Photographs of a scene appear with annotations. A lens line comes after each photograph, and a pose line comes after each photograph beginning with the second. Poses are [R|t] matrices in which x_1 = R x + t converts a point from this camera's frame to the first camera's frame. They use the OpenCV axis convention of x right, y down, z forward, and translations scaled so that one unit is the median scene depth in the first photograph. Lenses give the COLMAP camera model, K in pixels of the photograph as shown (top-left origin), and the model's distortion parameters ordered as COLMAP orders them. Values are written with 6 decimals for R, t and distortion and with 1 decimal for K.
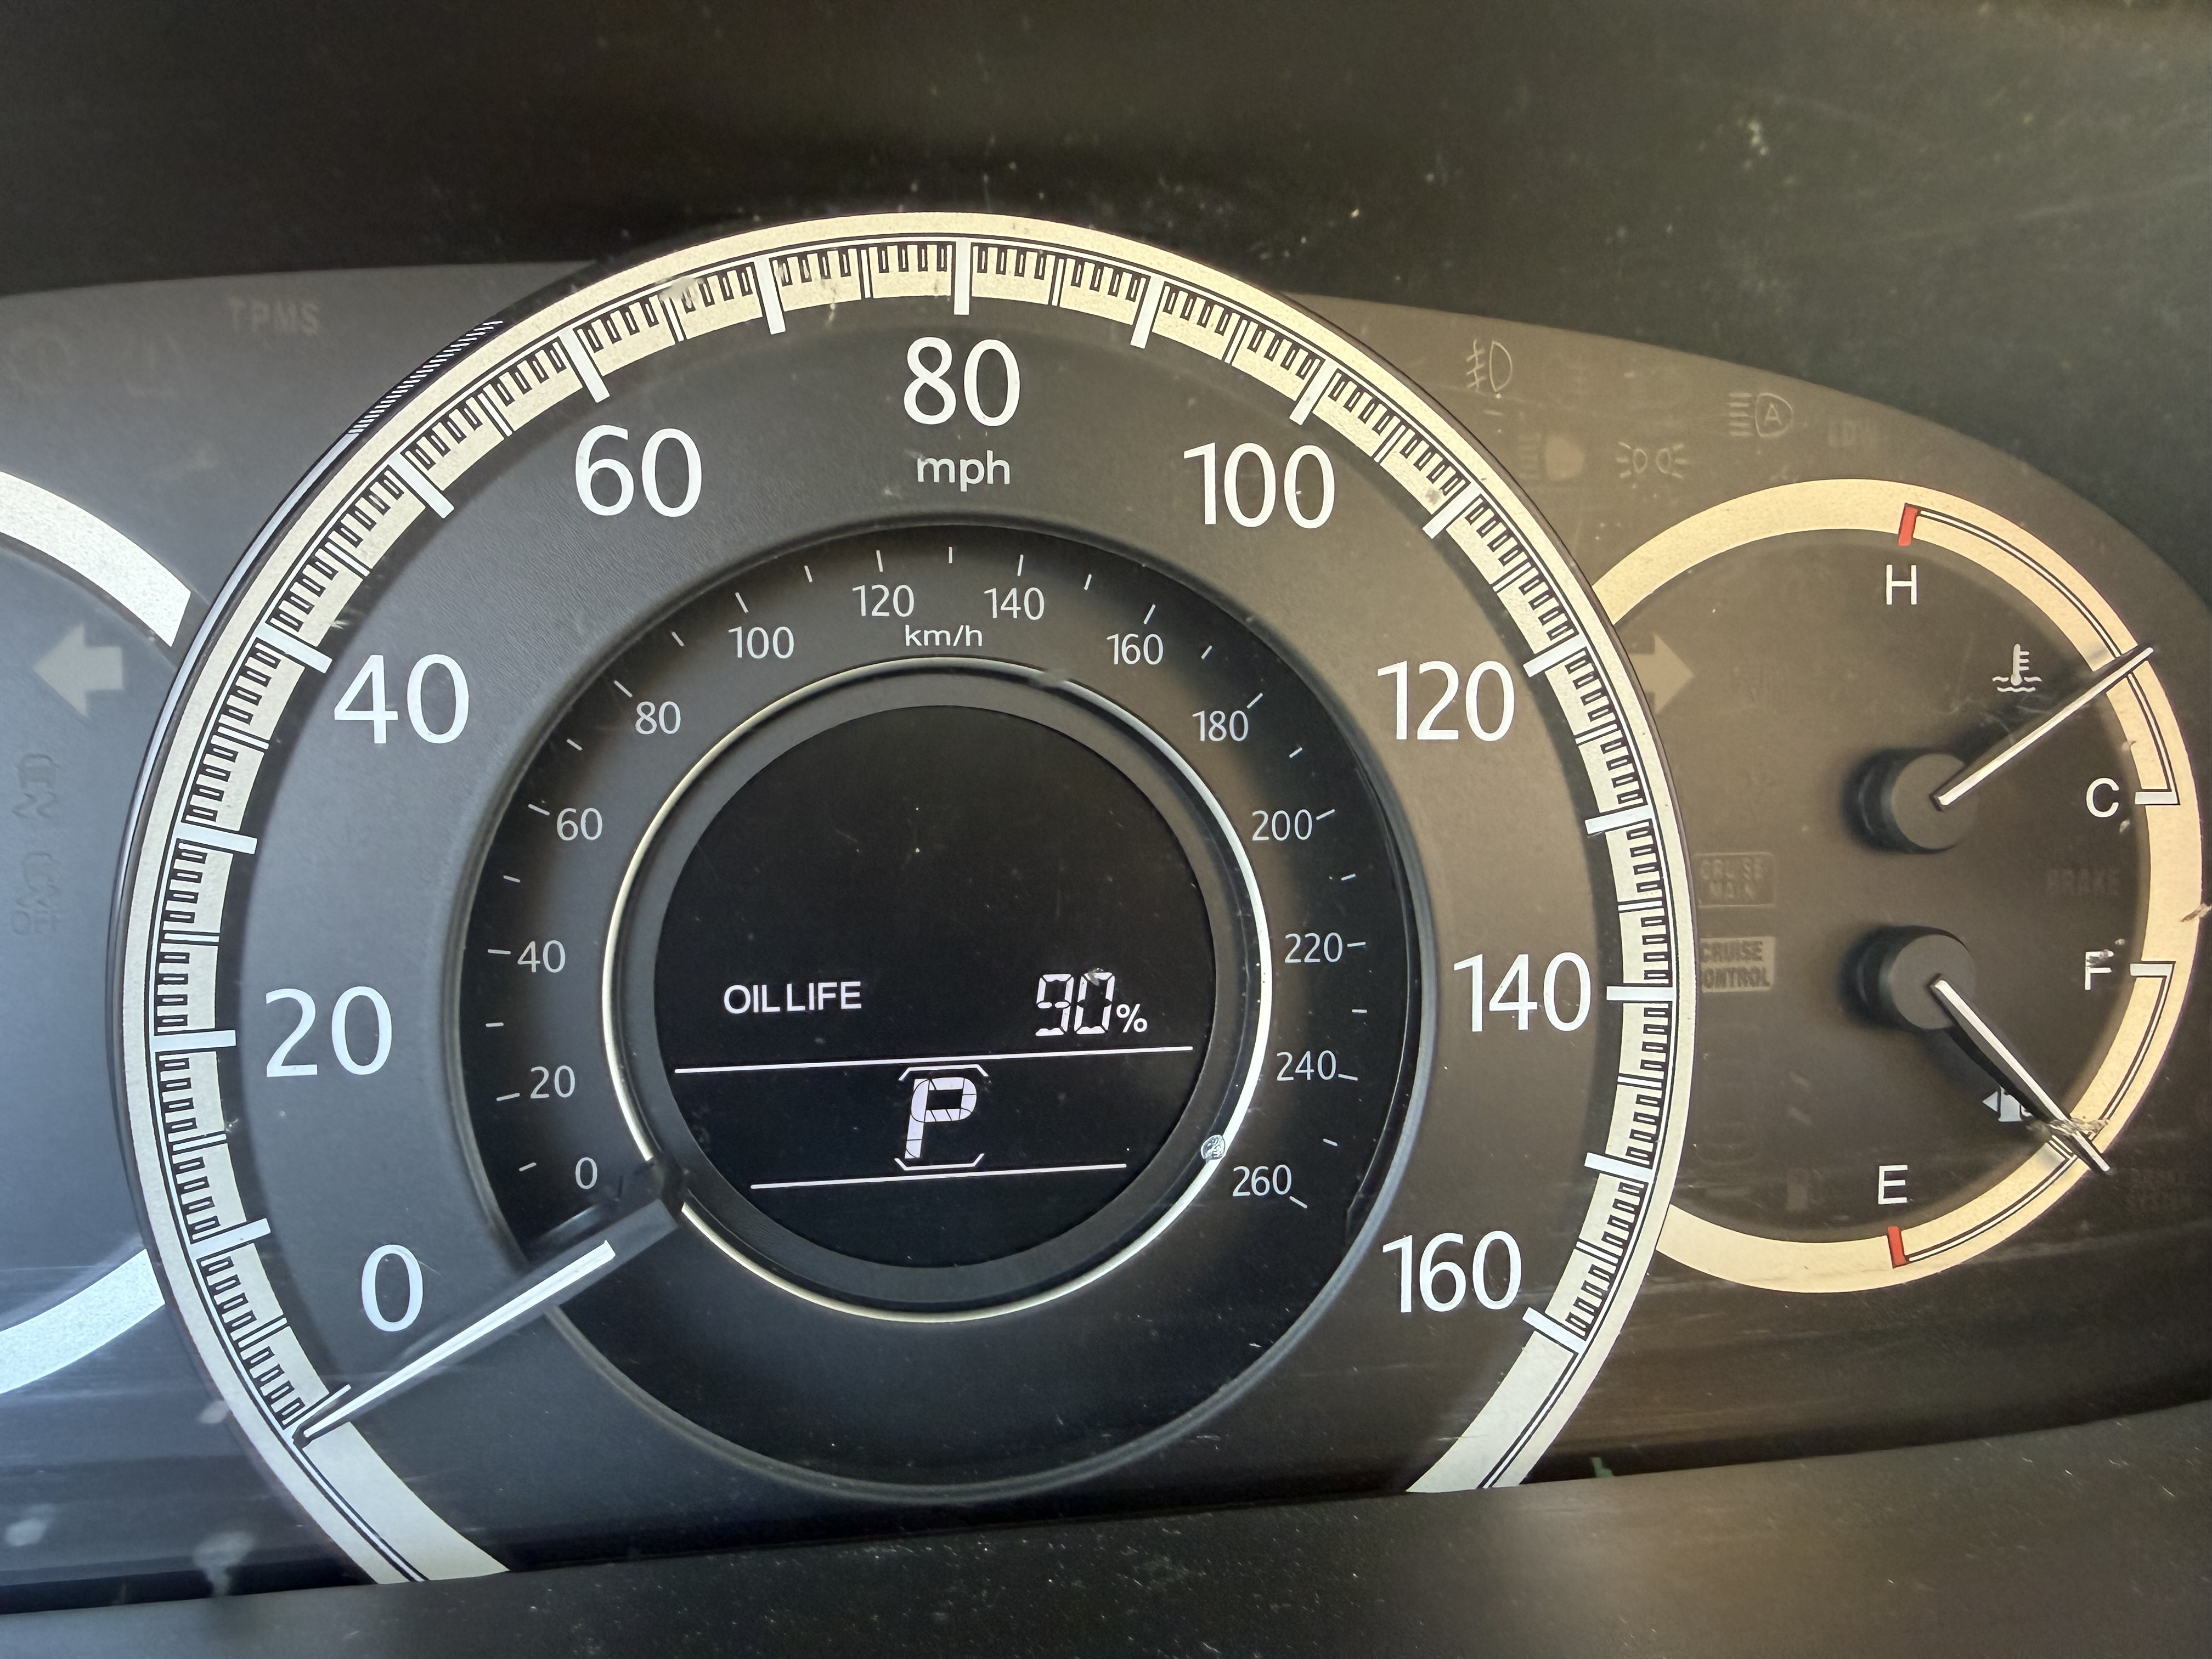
lens RADIAL K [[1527.1, 0, 1007.7], [0, 1527.1, 822.6], [0, 0, 1]] dist [0.030718, -0.004889]
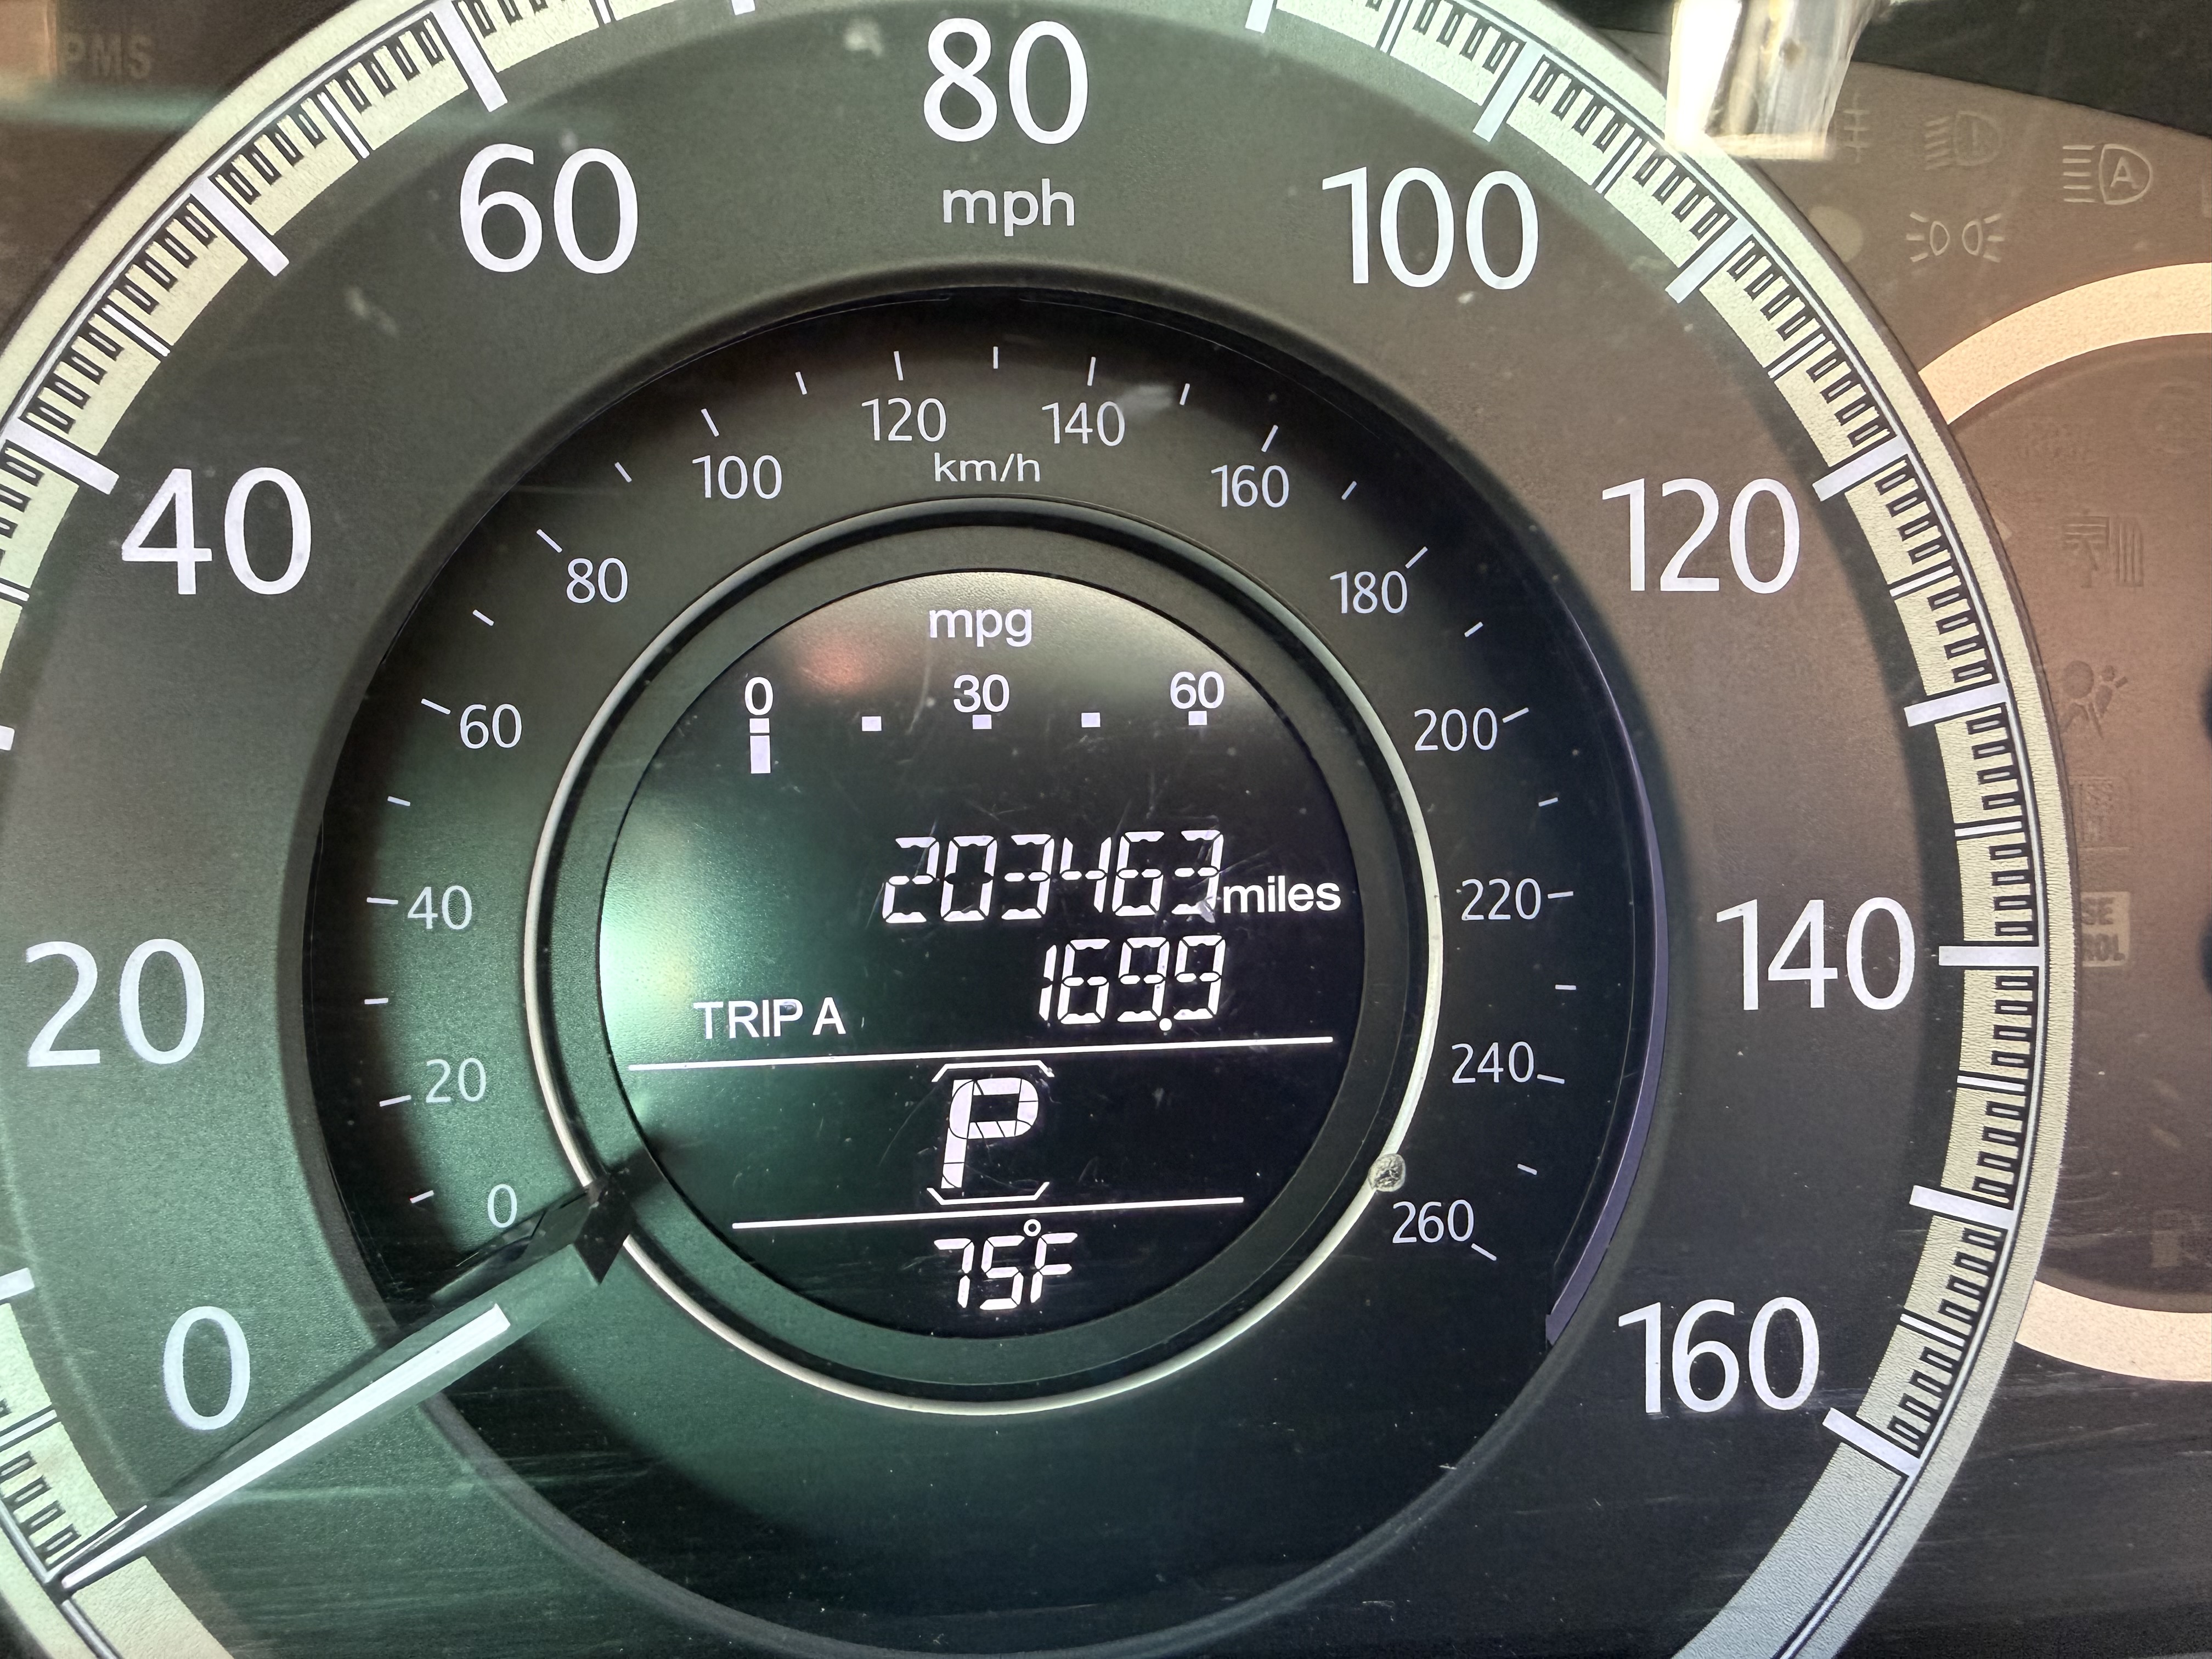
lens RADIAL K [[1527.1, 0, 1007.7], [0, 1527.1, 822.6], [0, 0, 1]] dist [0.030718, -0.004889]
pose [[0.998575, -0.007975, -0.052776, 0.005309], [0.006698, 0.999682, -0.024316, 0.065809], [0.052953, 0.023928, 0.998310, 0.279315]]
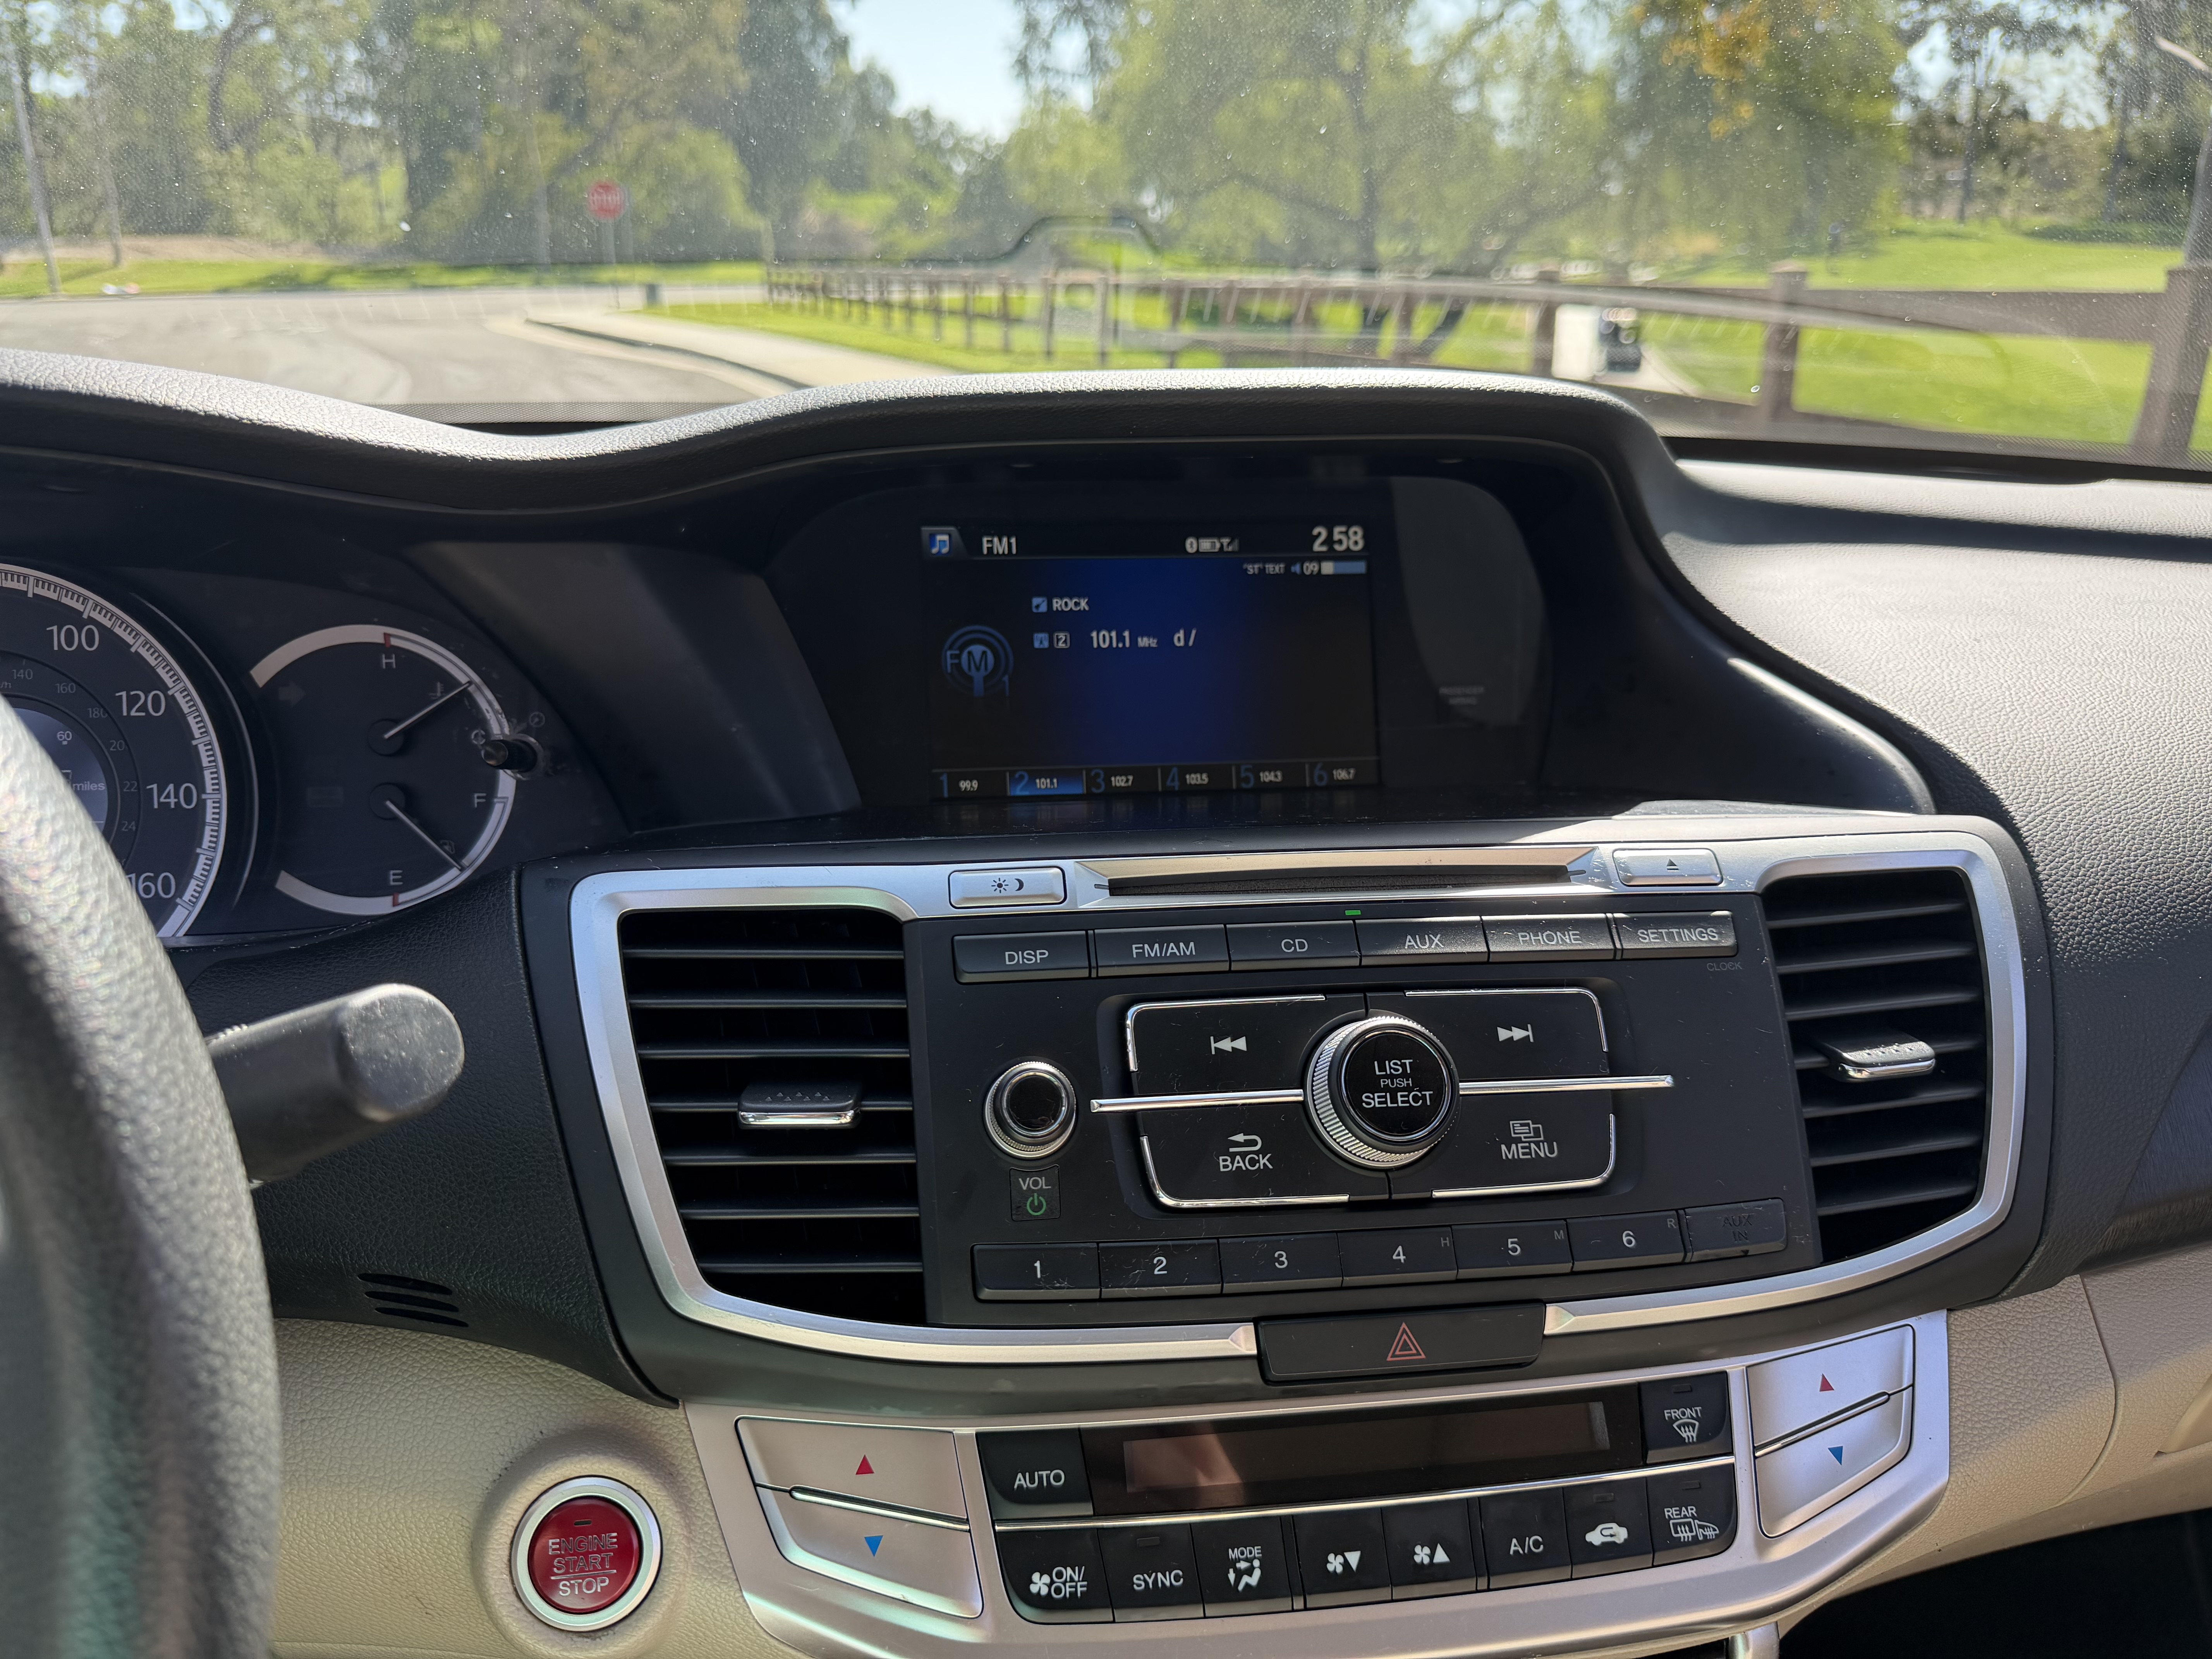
lens RADIAL K [[1604.0, 0, 1110.6], [0, 1604.0, 824.5], [0, 0, 1]] dist [0.005299, -0.009955]
pose [[0.999166, -0.010385, -0.039495, 2.394268], [0.009614, 0.999761, -0.019659, 0.253381], [0.039690, 0.019263, 0.999026, -2.213509]]
